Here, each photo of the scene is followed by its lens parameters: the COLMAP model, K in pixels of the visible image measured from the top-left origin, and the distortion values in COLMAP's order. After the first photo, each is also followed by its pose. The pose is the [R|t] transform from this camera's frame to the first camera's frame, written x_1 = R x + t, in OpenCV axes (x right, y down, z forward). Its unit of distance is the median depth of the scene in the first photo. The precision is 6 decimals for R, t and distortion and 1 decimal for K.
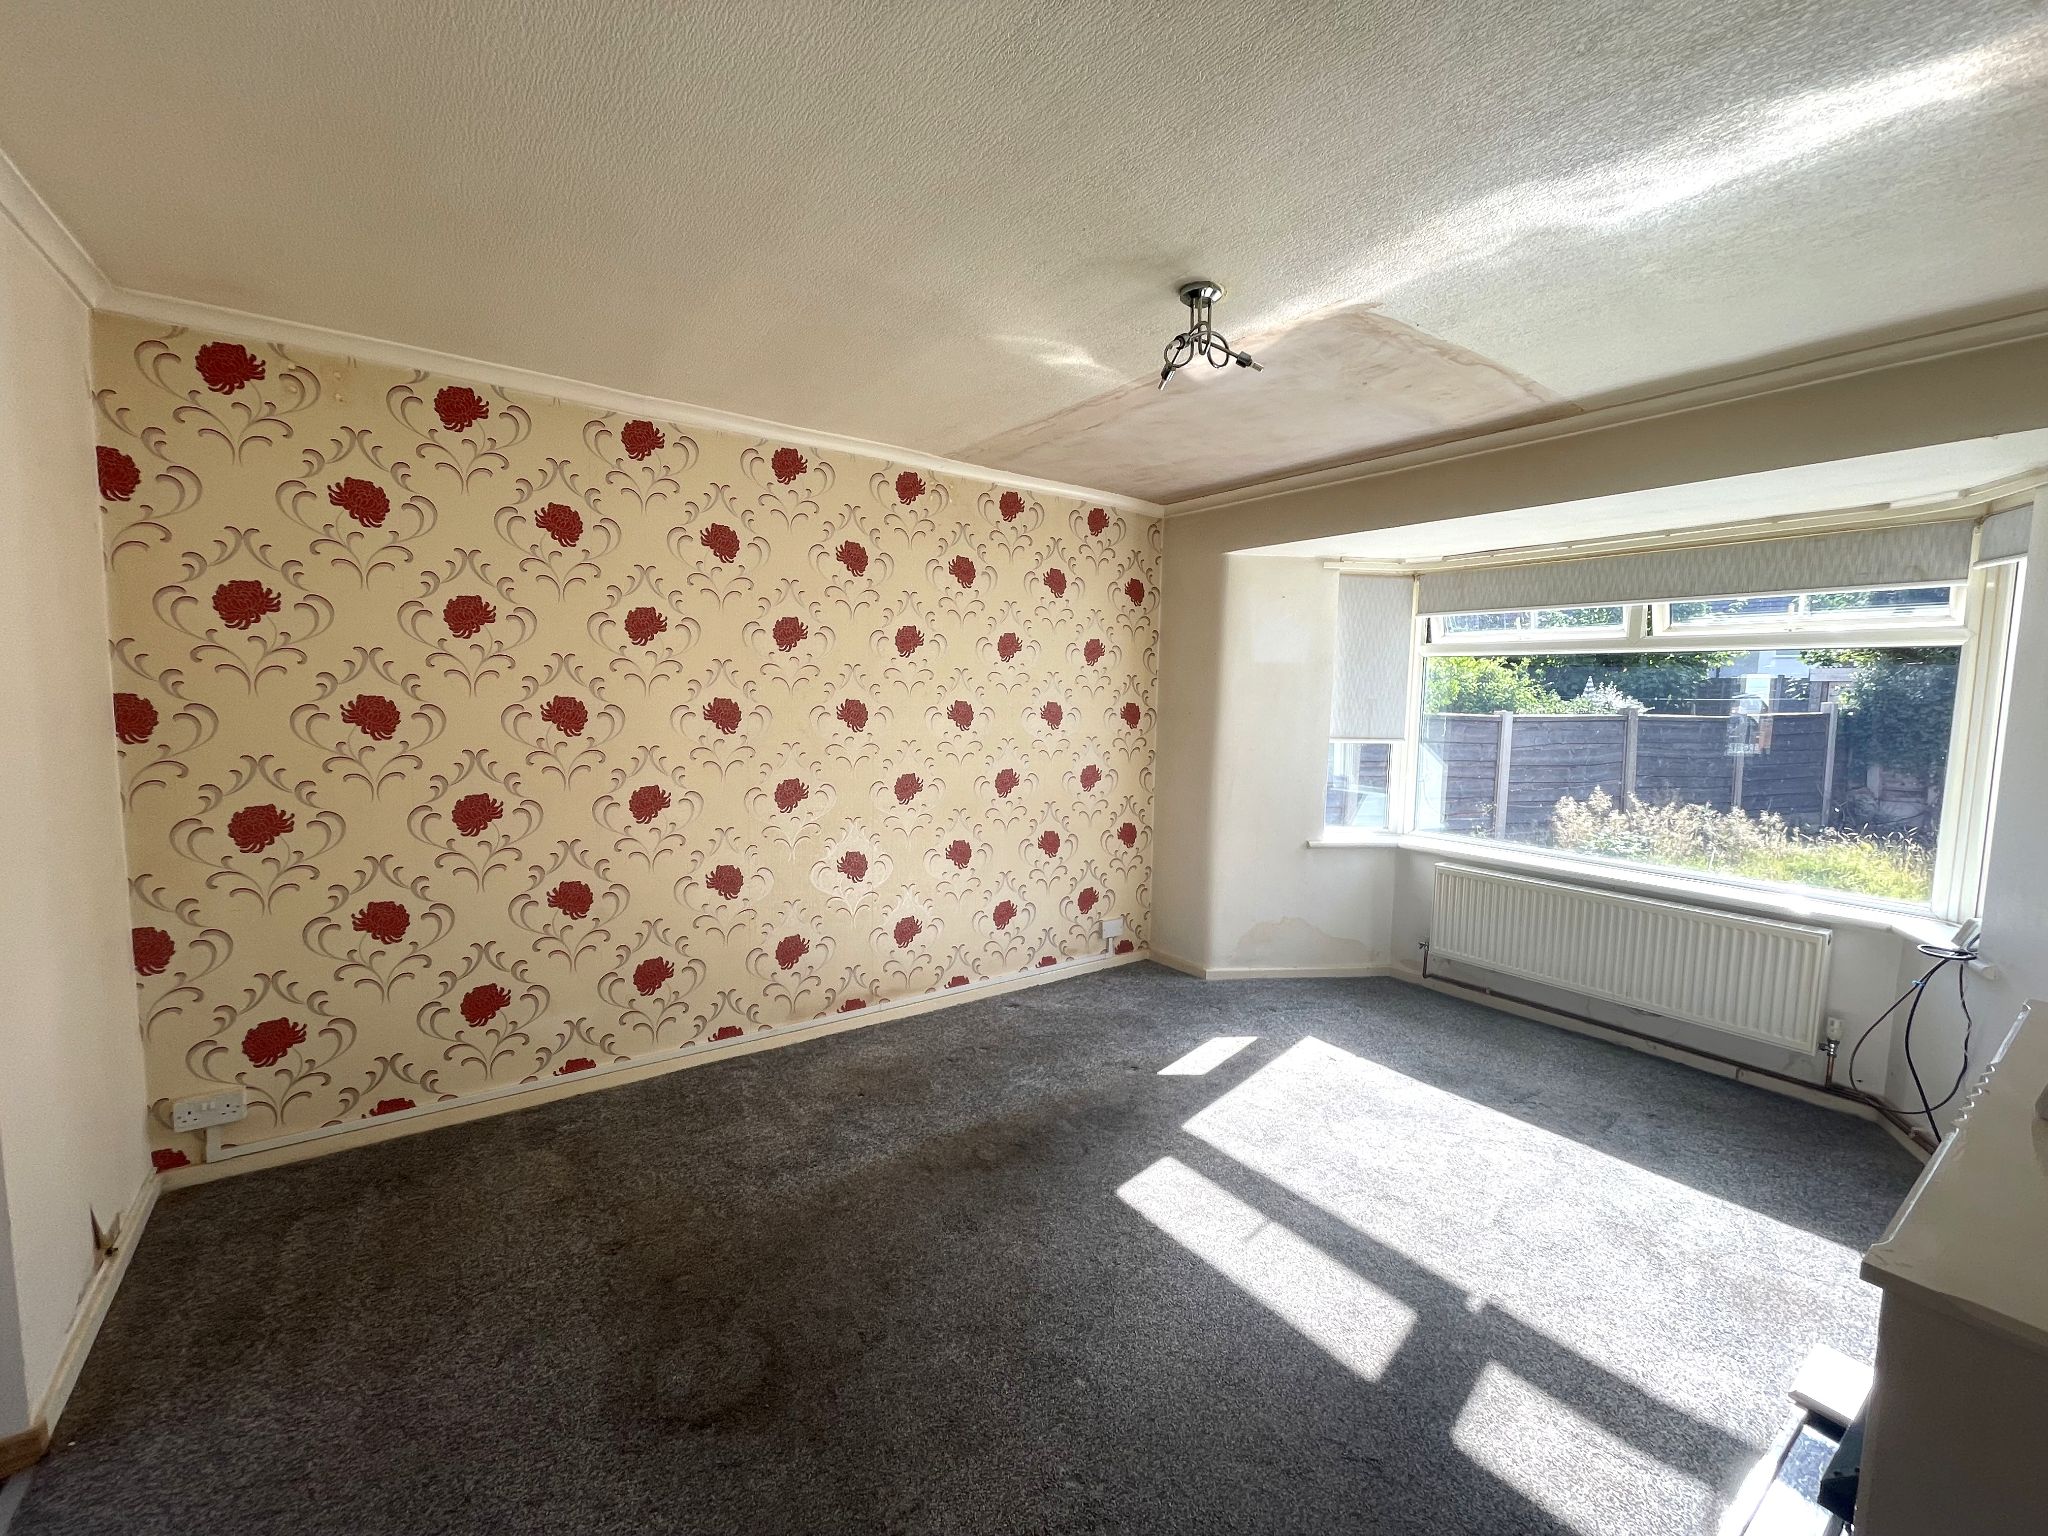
lens RADIAL K [[834.5, 0, 1014.6], [0, 834.5, 768.1], [0, 0, 1]] dist [-0.000821, -0.000561]
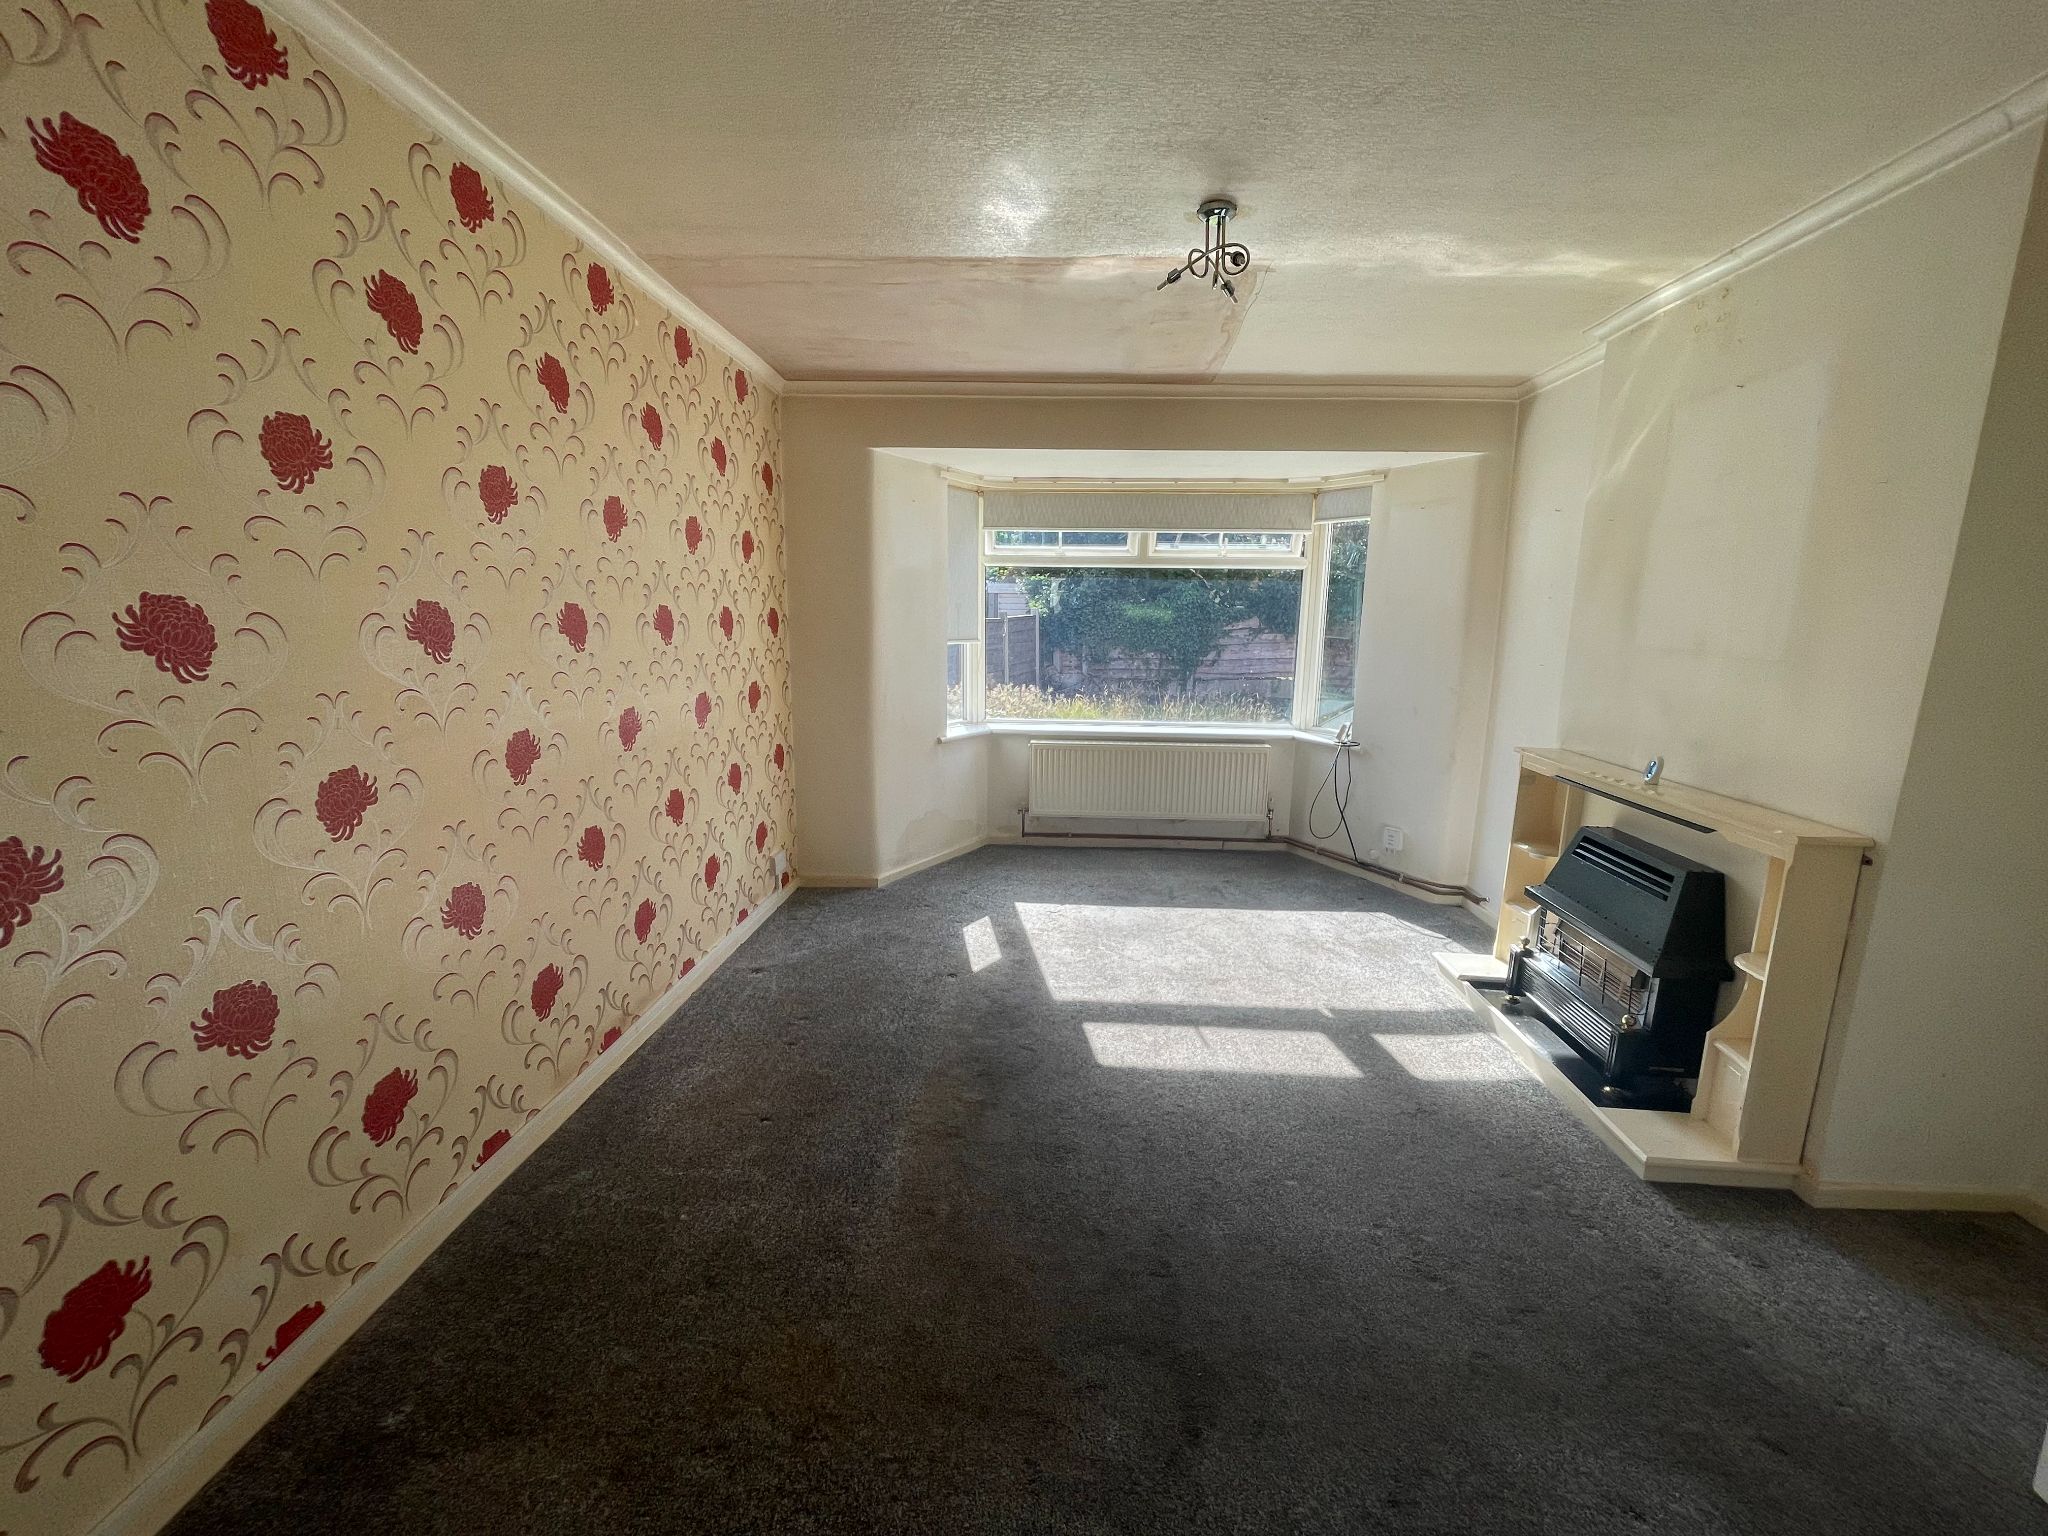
lens RADIAL K [[834.5, 0, 1025.6], [0, 834.5, 766.6], [0, 0, 1]] dist [-0.000821, -0.000561]
pose [[0.623859, -0.151509, 0.766711, -0.531837], [0.070843, 0.987953, 0.137585, -0.019918], [-0.778320, -0.031517, 0.627077, 0.310800]]
